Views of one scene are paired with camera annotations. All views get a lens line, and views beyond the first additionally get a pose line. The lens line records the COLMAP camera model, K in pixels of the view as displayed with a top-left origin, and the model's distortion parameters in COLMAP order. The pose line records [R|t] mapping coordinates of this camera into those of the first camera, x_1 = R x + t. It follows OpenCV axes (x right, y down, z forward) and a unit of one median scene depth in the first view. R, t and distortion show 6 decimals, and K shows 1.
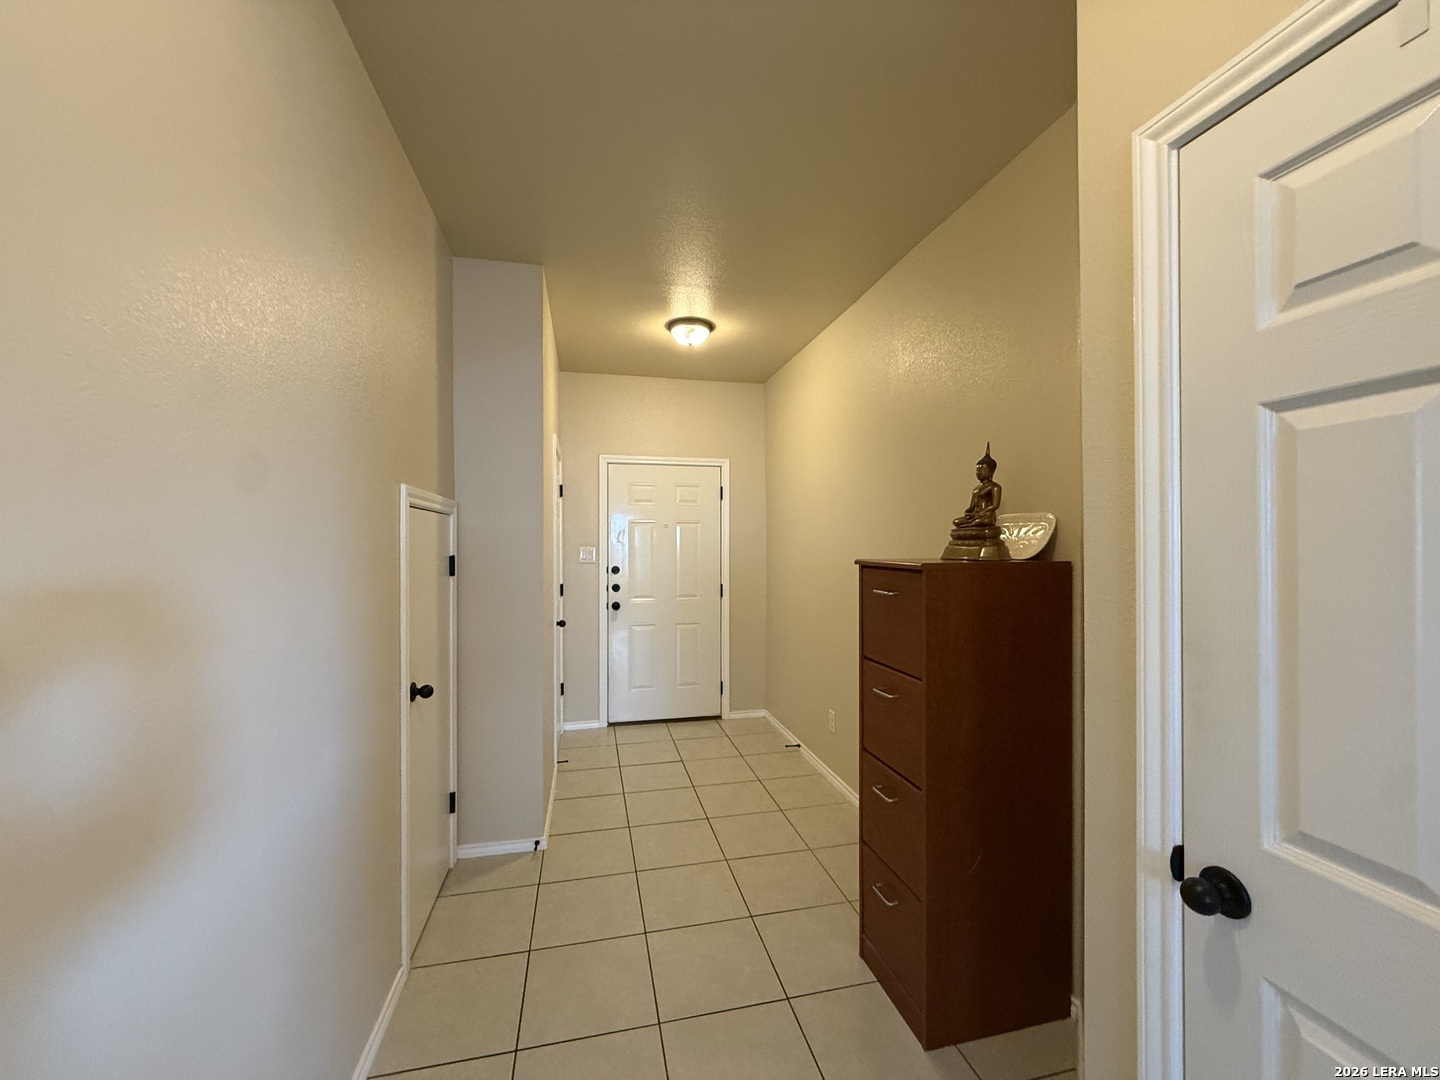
lens RADIAL K [[571.3, 0, 724.3], [0, 571.3, 547.8], [0, 0, 1]] dist [-0.007431, 0.000188]
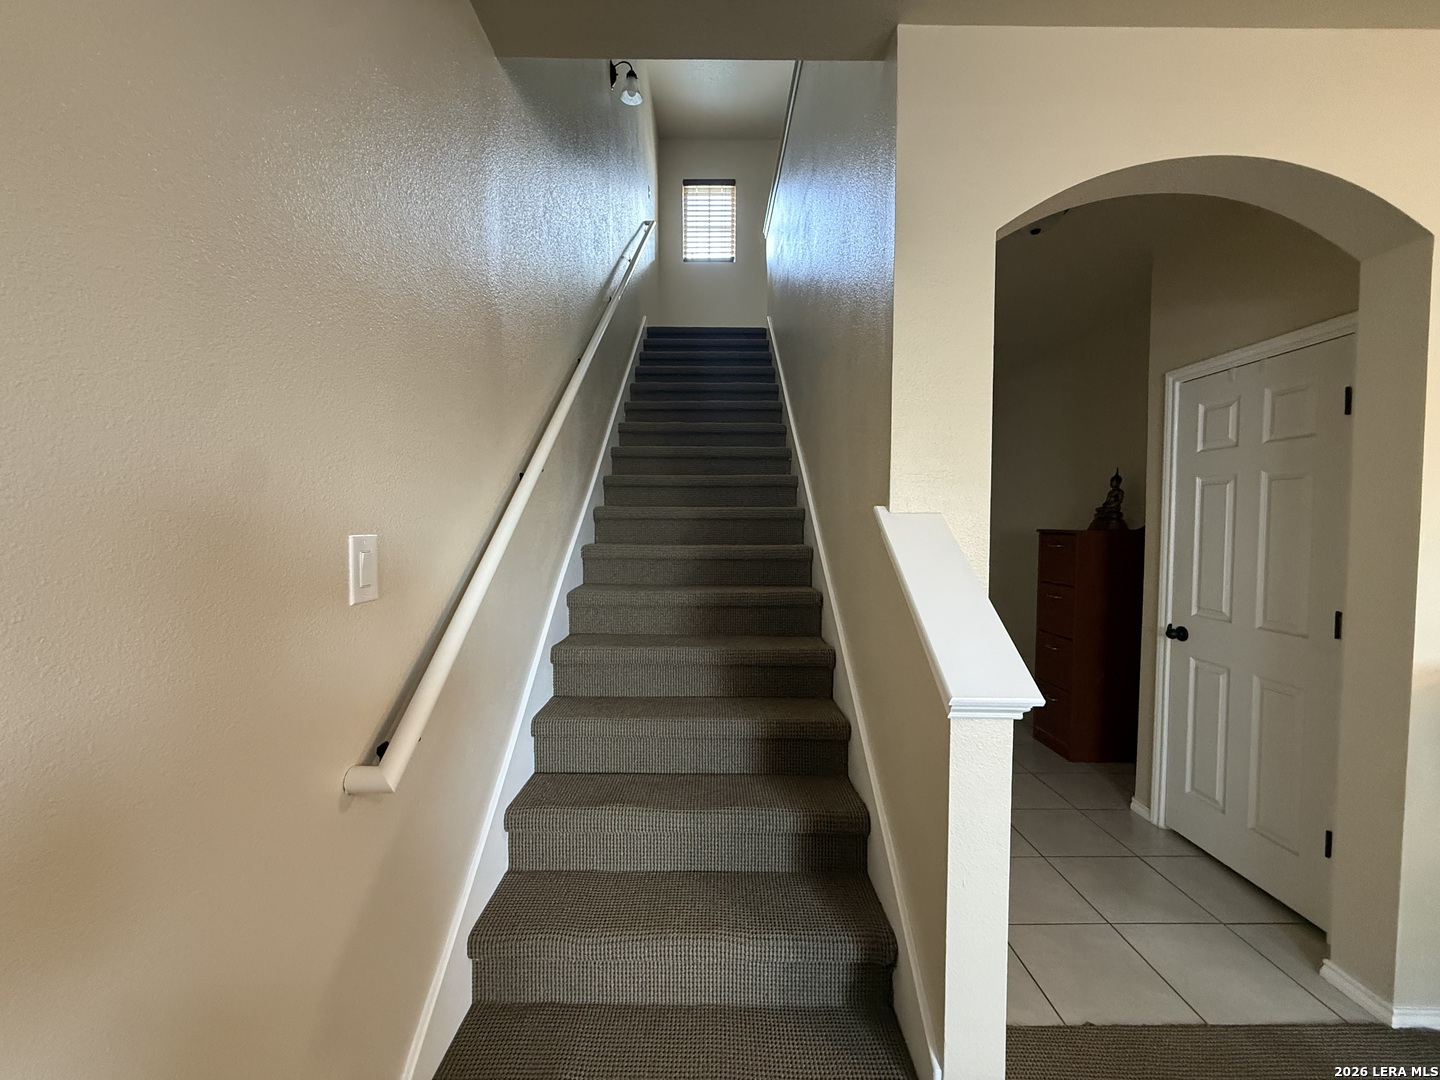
lens RADIAL K [[571.3, 0, 717.8], [0, 571.3, 539.6], [0, 0, 1]] dist [-0.007431, 0.000188]
pose [[0.977045, 0.005484, -0.212963, -0.864770], [0.004909, 0.998824, 0.048239, -0.088799], [0.212977, -0.048177, 0.975869, -2.295115]]
